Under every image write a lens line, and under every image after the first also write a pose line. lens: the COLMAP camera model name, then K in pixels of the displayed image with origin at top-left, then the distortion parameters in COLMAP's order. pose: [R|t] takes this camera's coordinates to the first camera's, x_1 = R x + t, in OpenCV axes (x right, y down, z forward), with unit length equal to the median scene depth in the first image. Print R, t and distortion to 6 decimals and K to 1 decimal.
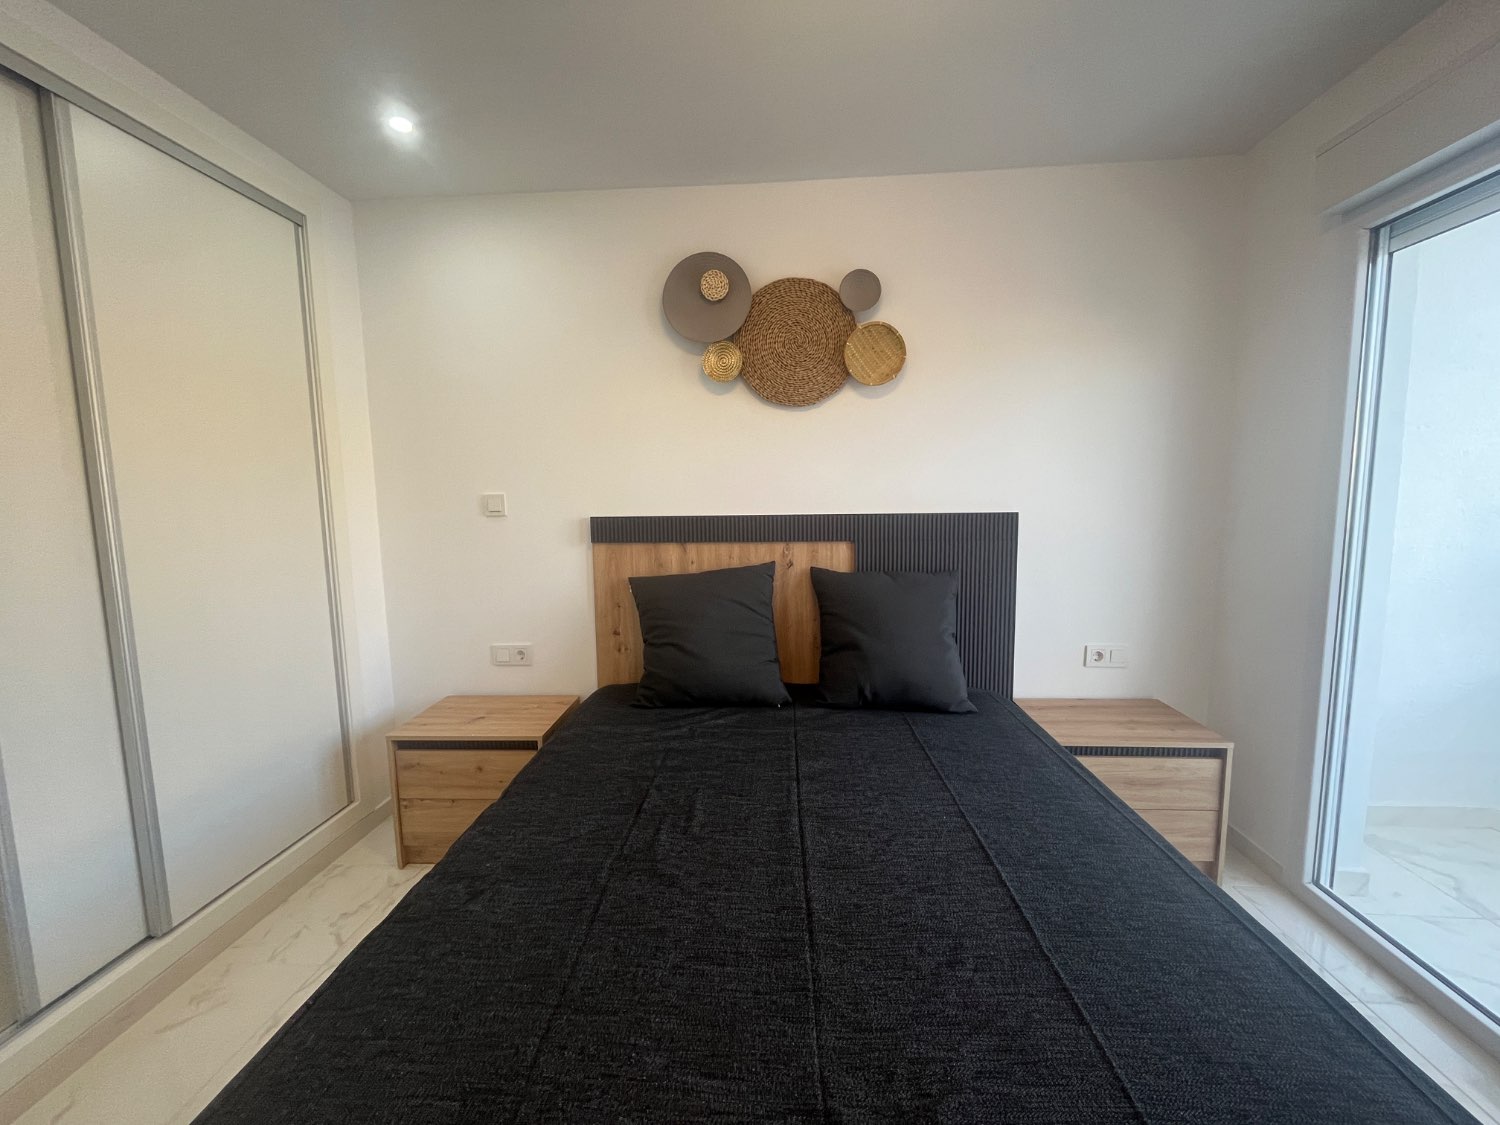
lens RADIAL K [[610.9, 0, 750.0], [0, 610.9, 562.5], [0, 0, 1]] dist [-0.000353, -0.000255]
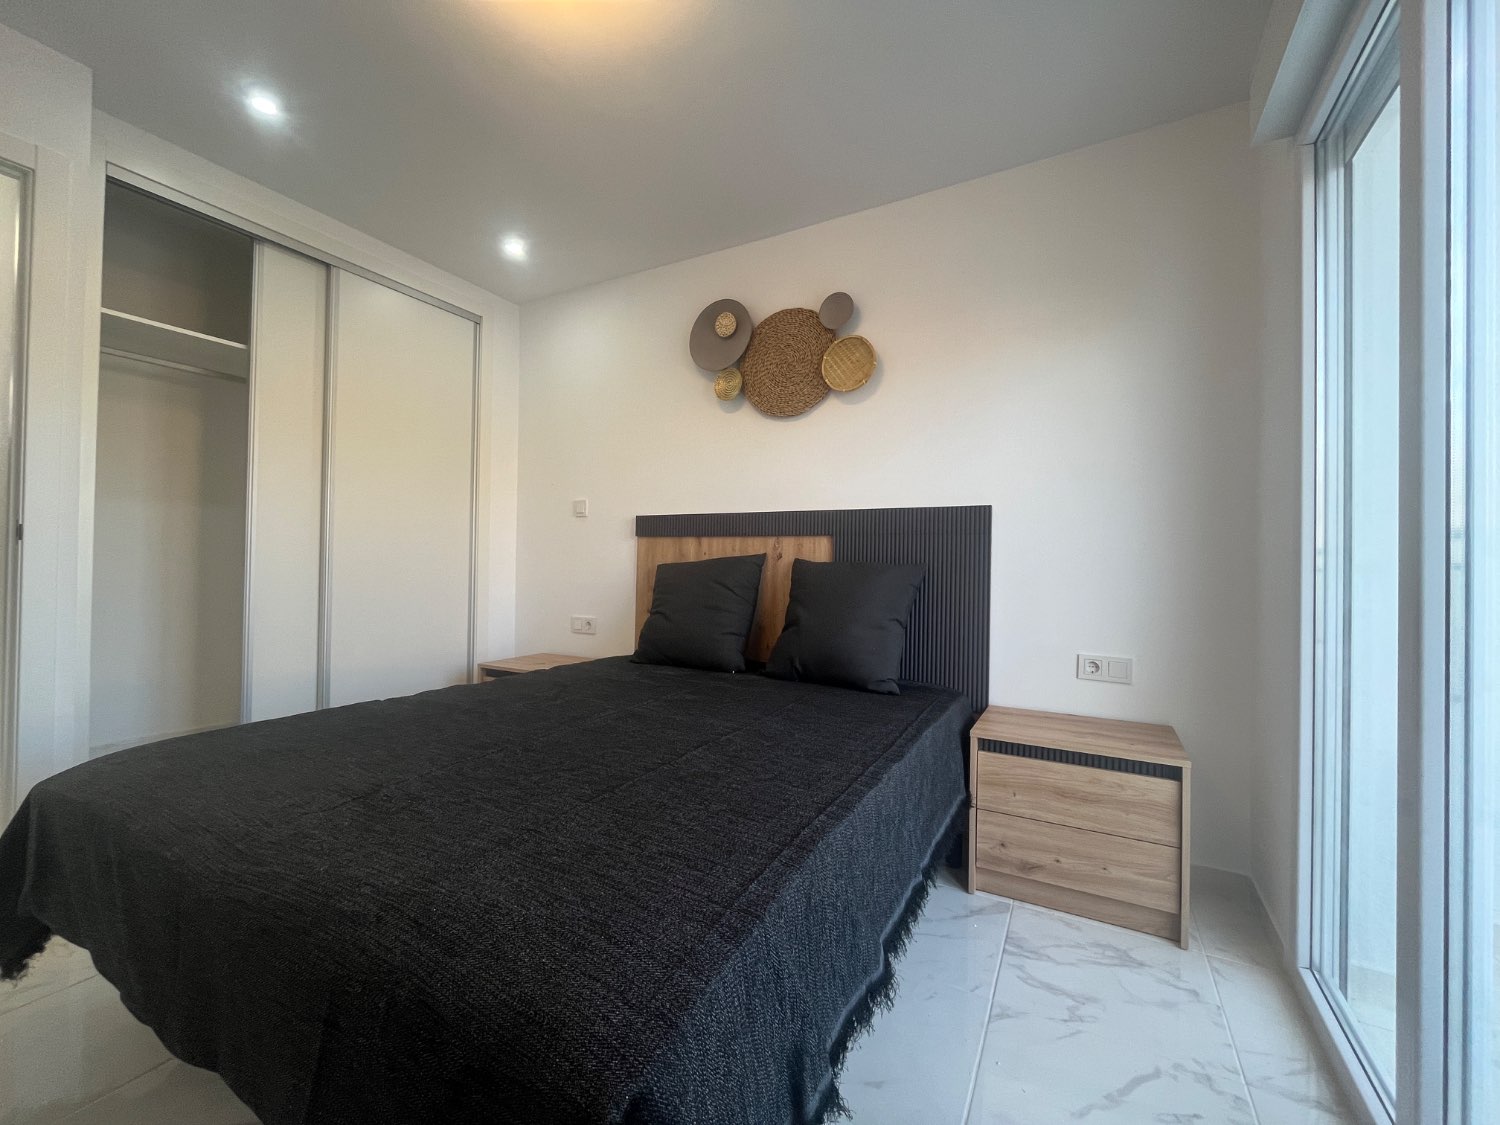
lens RADIAL K [[610.8, 0, 748.3], [0, 610.8, 561.6], [0, 0, 1]] dist [-0.003641, -0.000398]
pose [[0.902488, 0.027301, -0.429848, 0.509429], [-0.079840, 0.991297, -0.104669, 0.137956], [0.423250, 0.128782, 0.896814, -0.016587]]
